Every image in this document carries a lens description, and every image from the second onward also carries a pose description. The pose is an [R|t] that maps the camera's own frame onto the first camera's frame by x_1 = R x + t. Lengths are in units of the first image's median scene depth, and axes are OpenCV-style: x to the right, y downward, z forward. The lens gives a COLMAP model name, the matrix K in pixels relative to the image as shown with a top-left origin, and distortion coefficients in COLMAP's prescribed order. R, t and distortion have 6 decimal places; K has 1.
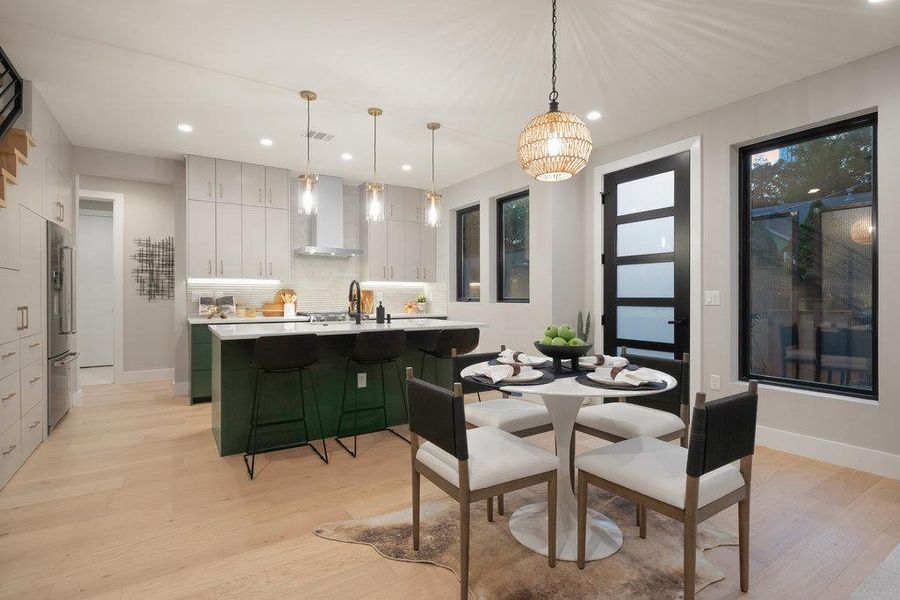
lens RADIAL K [[431.1, 0, 446.7], [0, 431.1, 295.6], [0, 0, 1]] dist [-0.003961, -0.000294]
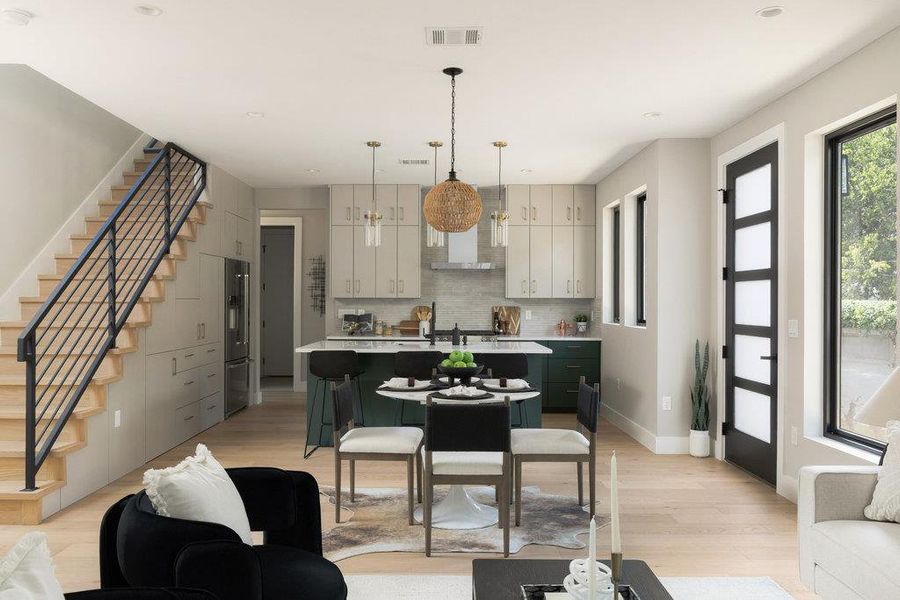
lens RADIAL K [[683.0, 0, 449.6], [0, 683.0, 294.7], [0, 0, 1]] dist [-0.000771, 0.002936]
pose [[0.842781, -0.001256, -0.538255, 0.608455], [-0.004025, 0.999955, -0.008635, -0.034201], [0.538241, 0.009444, 0.842738, -0.311577]]
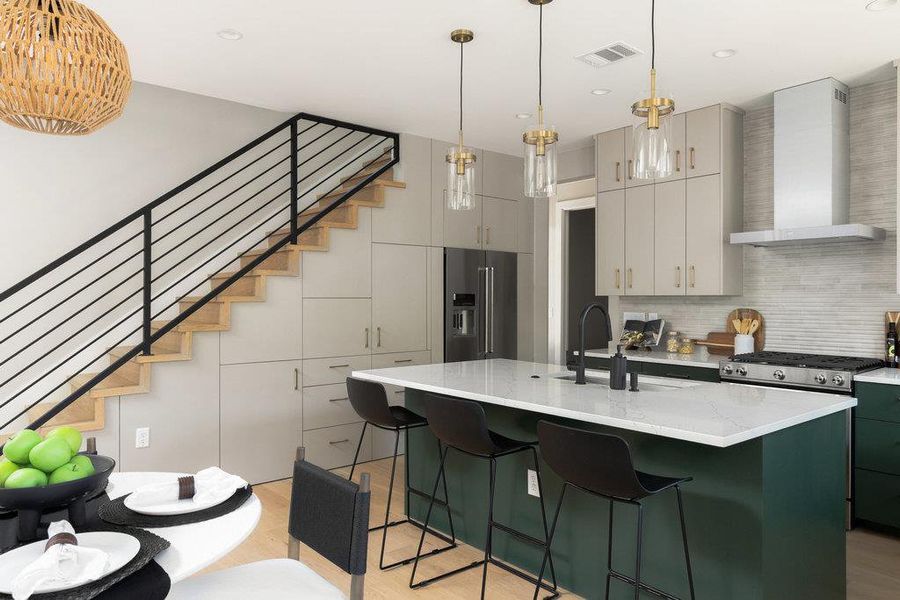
lens RADIAL K [[612.5, 0, 452.1], [0, 612.5, 294.8], [0, 0, 1]] dist [0.002039, -0.001797]
pose [[0.128830, -0.002436, -0.991664, 0.463041], [-0.000012, 0.999997, -0.002458, -0.039213], [0.991667, 0.000328, 0.128829, 0.621154]]
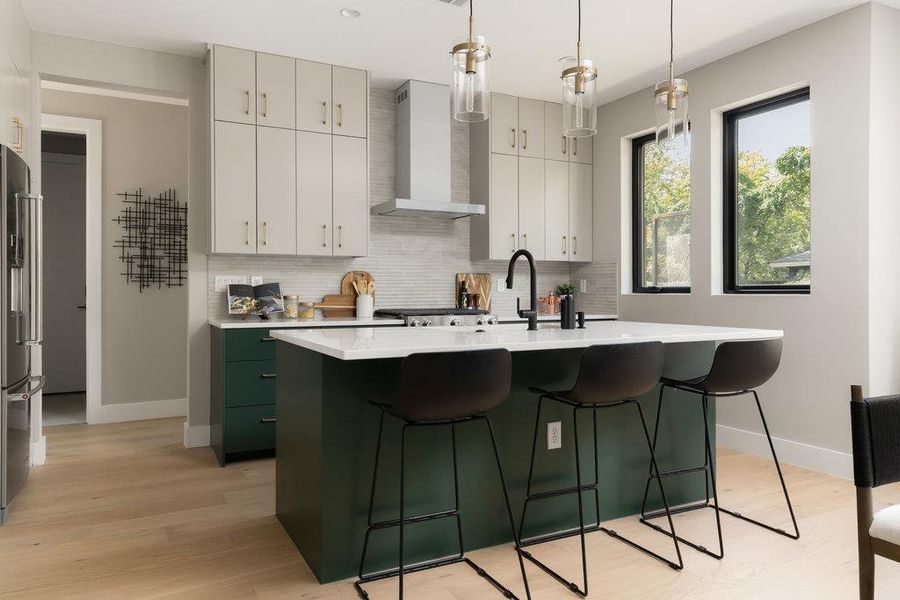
lens RADIAL K [[612.5, 0, 452.1], [0, 612.5, 294.8], [0, 0, 1]] dist [0.002039, -0.001797]
pose [[0.996250, 0.000884, -0.086512, -0.203737], [-0.000350, 0.999981, 0.006186, 0.014364], [0.086516, -0.006132, 0.996232, 0.188355]]
